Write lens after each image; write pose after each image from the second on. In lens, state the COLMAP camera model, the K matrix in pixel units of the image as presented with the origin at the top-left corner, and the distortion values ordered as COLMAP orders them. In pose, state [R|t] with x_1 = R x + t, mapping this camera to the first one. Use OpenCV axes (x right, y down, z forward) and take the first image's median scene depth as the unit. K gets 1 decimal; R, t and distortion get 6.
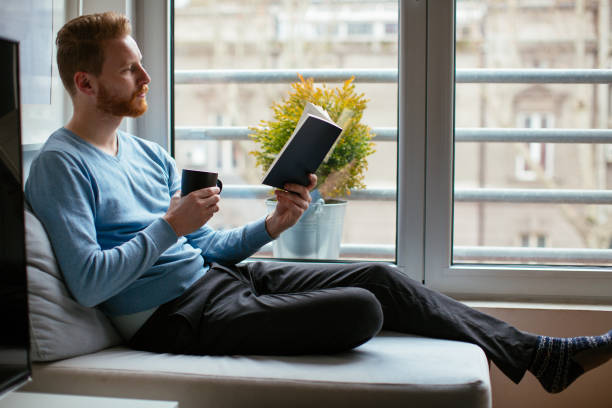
lens RADIAL K [[884.7, 0, 306.0], [0, 884.7, 204.0], [0, 0, 1]] dist [-0.143283, 0.087950]
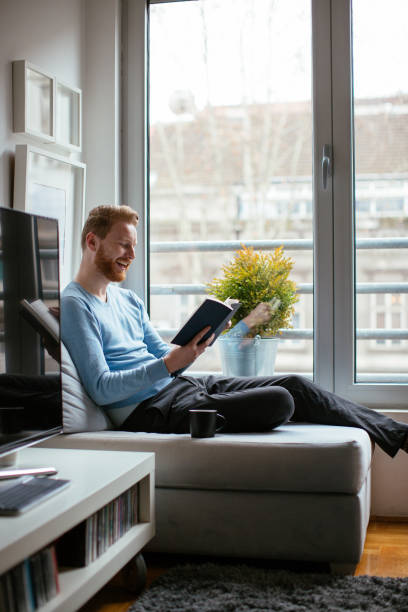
lens RADIAL K [[884.7, 0, 204.0], [0, 884.7, 306.0], [0, 0, 1]] dist [-0.143283, 0.087950]
pose [[0.997053, -0.008035, -0.076293, 0.038443], [0.001475, 0.996324, -0.085652, 0.065964], [0.076701, 0.085287, 0.993400, -0.354686]]
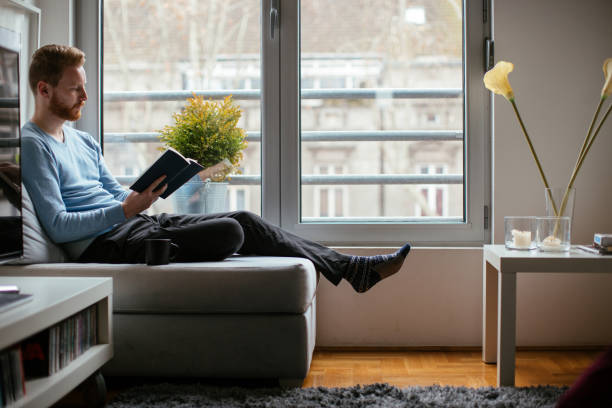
lens RADIAL K [[884.7, 0, 306.0], [0, 884.7, 204.0], [0, 0, 1]] dist [-0.143283, 0.087950]
pose [[0.994851, -0.009974, 0.100861, 0.029874], [0.016630, 0.997722, -0.065371, 0.130587], [-0.099979, 0.066712, 0.992751, -0.416255]]
